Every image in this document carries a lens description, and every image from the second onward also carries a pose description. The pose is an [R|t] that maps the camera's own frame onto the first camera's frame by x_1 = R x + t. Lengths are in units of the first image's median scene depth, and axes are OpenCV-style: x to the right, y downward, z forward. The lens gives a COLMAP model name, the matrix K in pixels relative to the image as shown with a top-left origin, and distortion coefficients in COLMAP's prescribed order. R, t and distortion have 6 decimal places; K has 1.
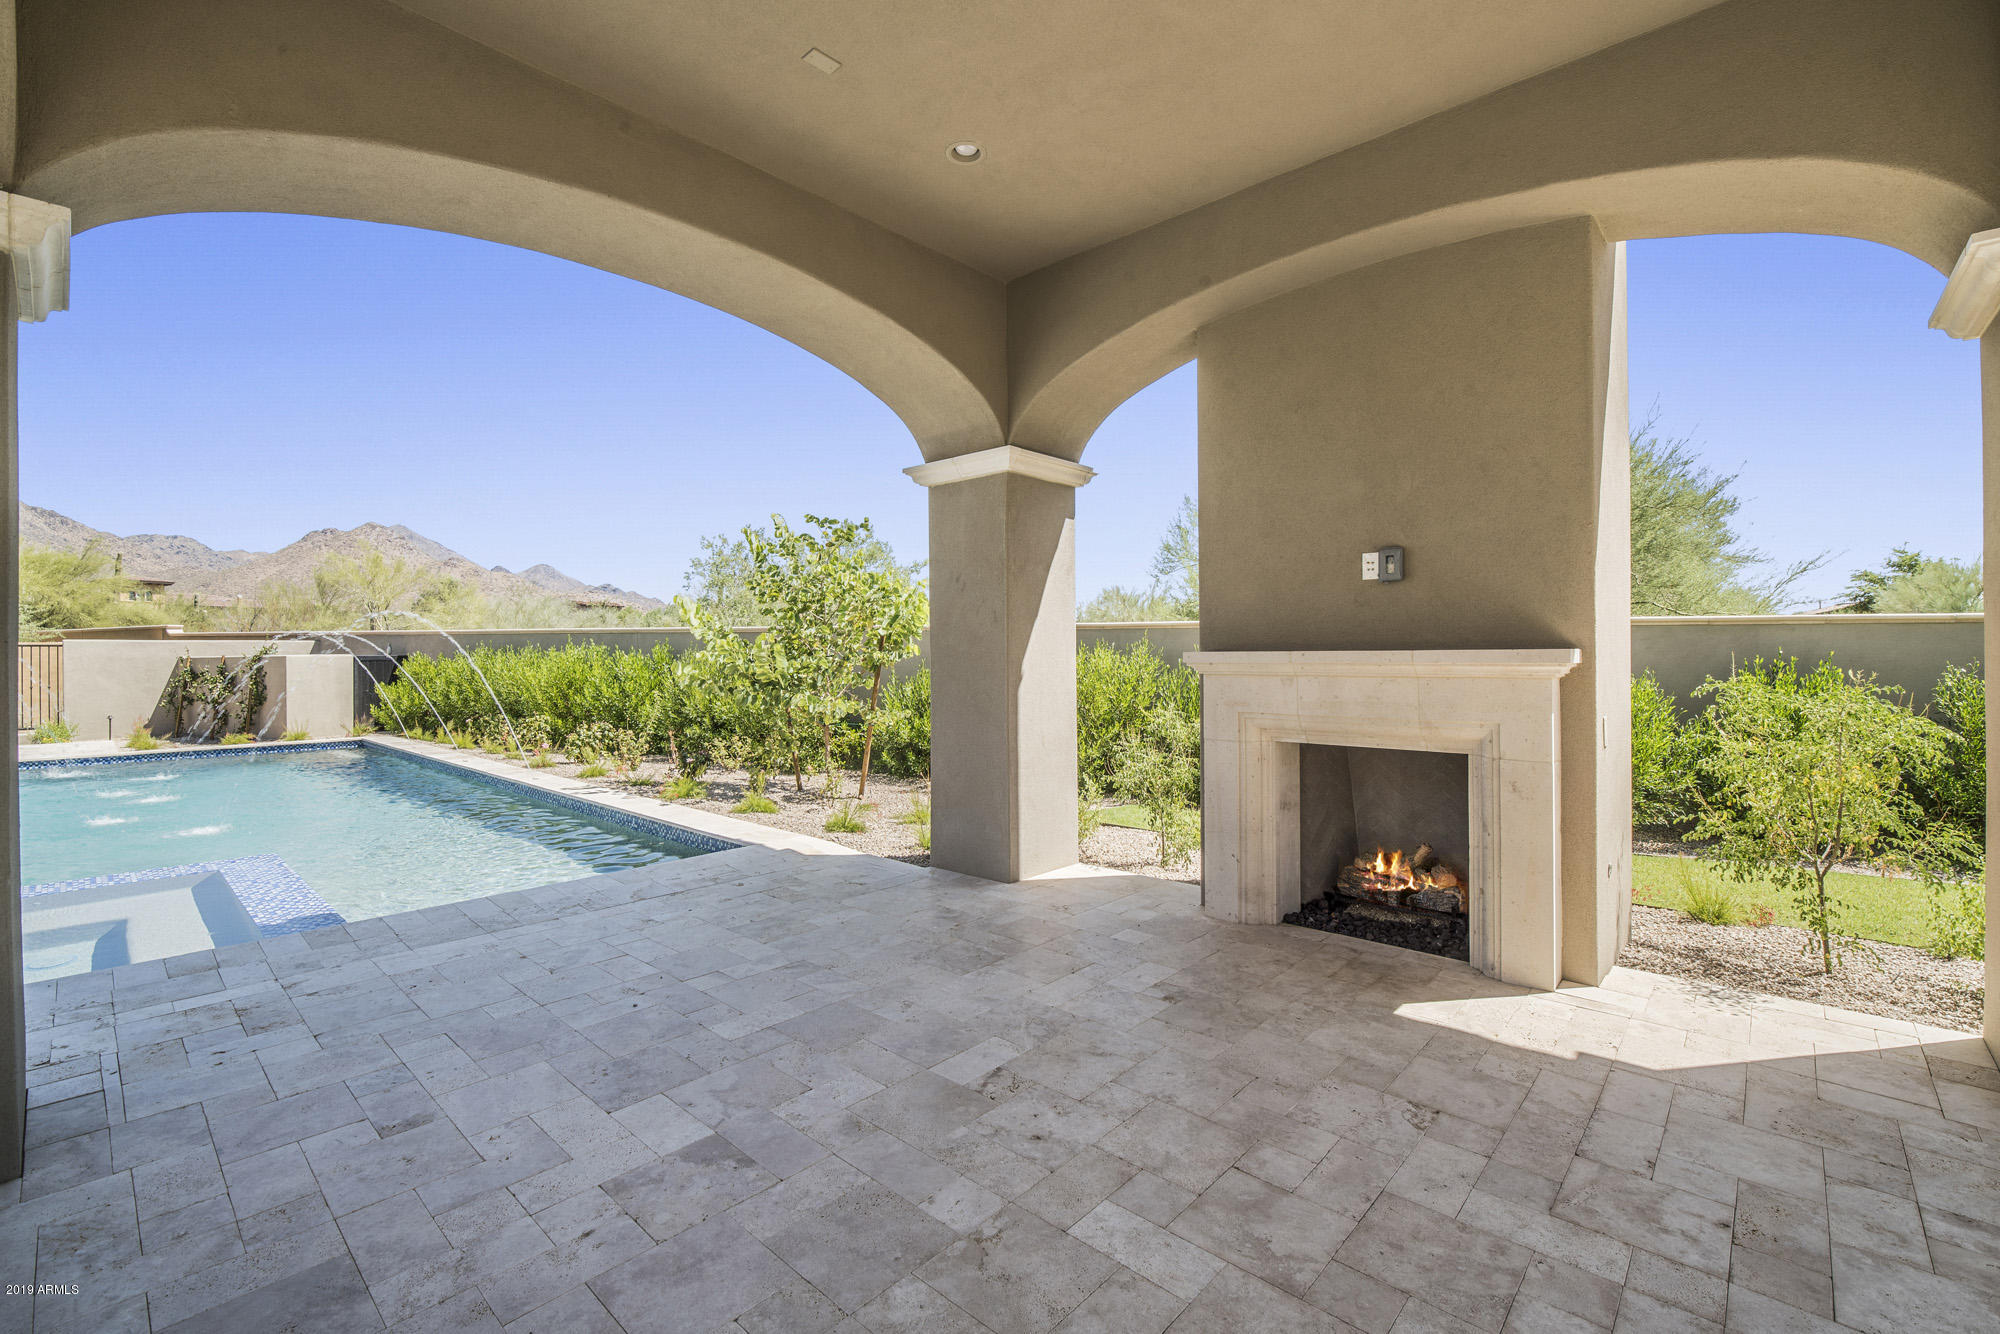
lens RADIAL K [[865.1, 0, 982.0], [0, 865.1, 656.9], [0, 0, 1]] dist [-0.010402, -0.000304]
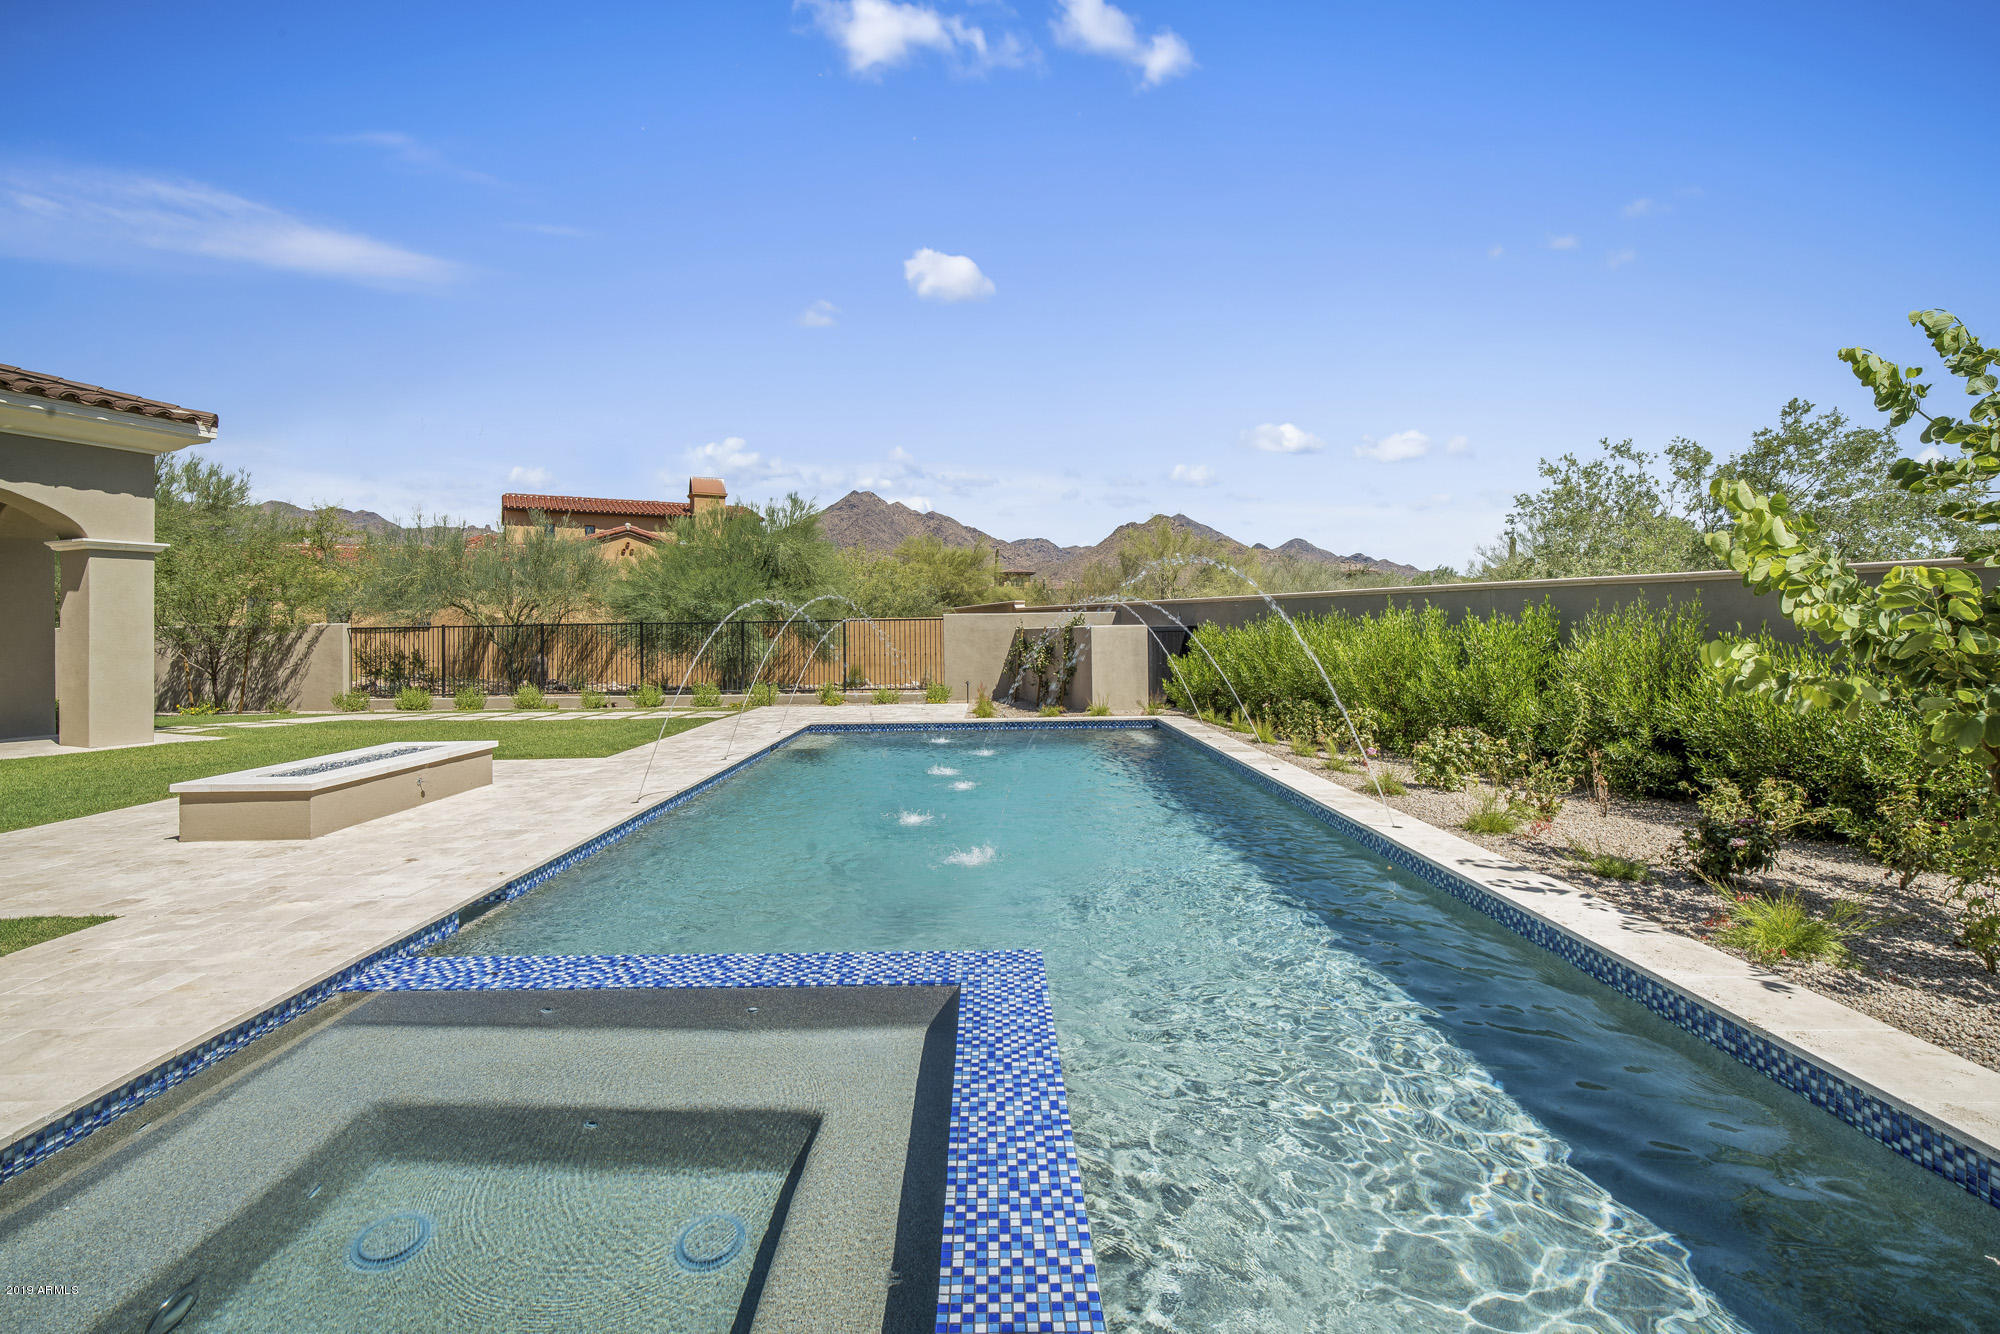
lens RADIAL K [[865.1, 0, 993.1], [0, 865.1, 618.4], [0, 0, 1]] dist [-0.010402, -0.000304]
pose [[0.690764, -0.013274, -0.722958, -0.635340], [0.007423, 0.999909, -0.011267, -0.001851], [0.723042, 0.002416, 0.690800, 0.869706]]
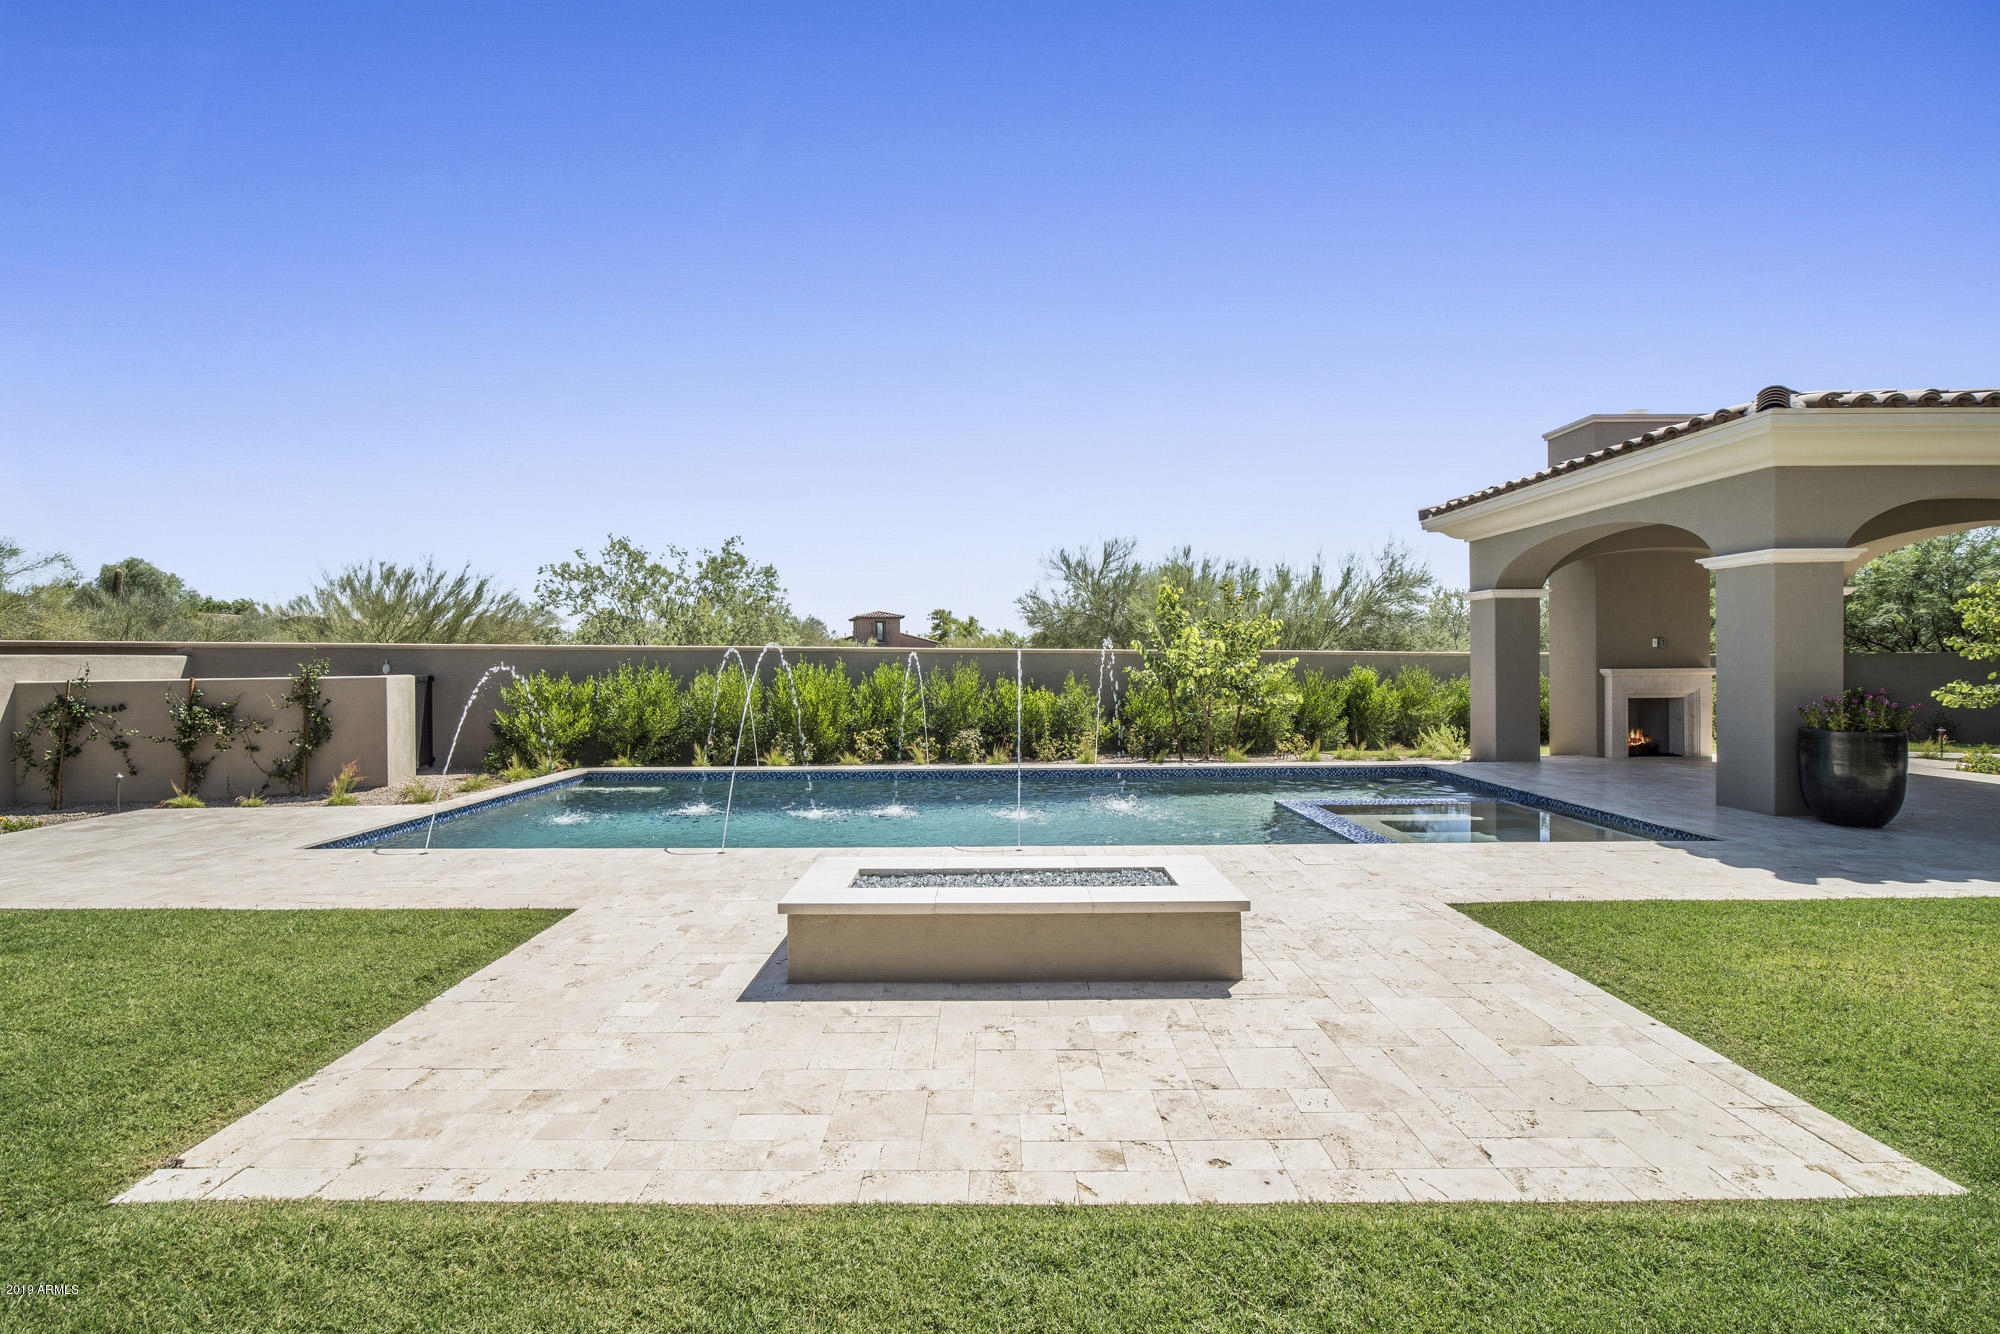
lens RADIAL K [[865.1, 0, 1012.8], [0, 865.1, 667.0], [0, 0, 1]] dist [-0.010402, -0.000304]
pose [[0.730615, -0.004907, 0.682772, -3.510353], [0.006775, 0.999977, -0.000063, -0.027631], [-0.682756, 0.004672, 0.730632, 0.264873]]
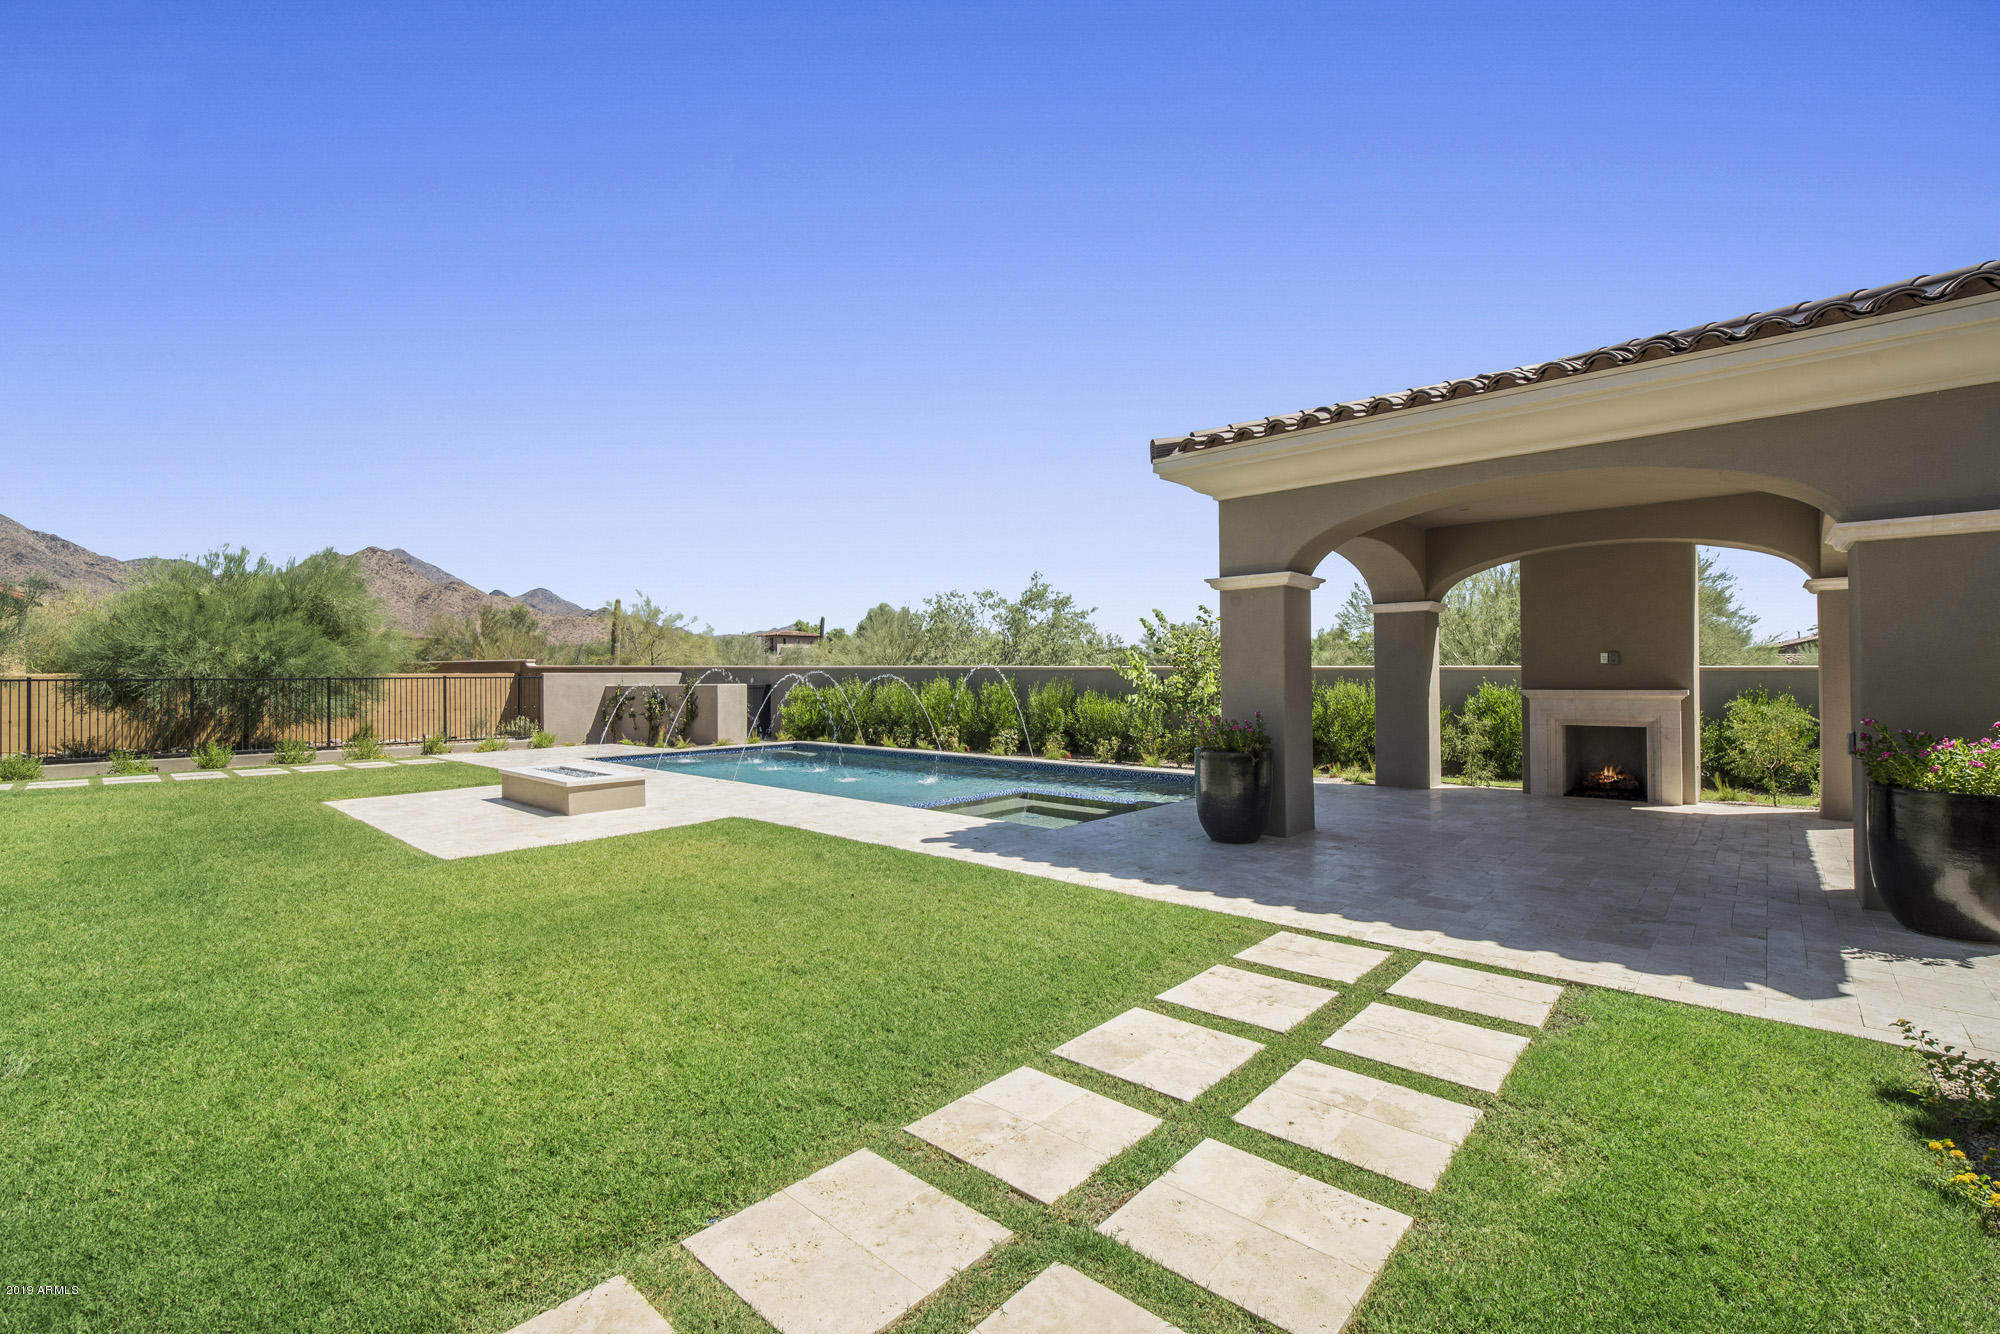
lens RADIAL K [[865.1, 0, 983.4], [0, 865.1, 663.0], [0, 0, 1]] dist [-0.010402, -0.000304]
pose [[0.999943, -0.000668, 0.010634, -1.473219], [0.000873, 0.999813, -0.019319, -0.039111], [-0.010619, 0.019327, 0.999757, -1.615184]]
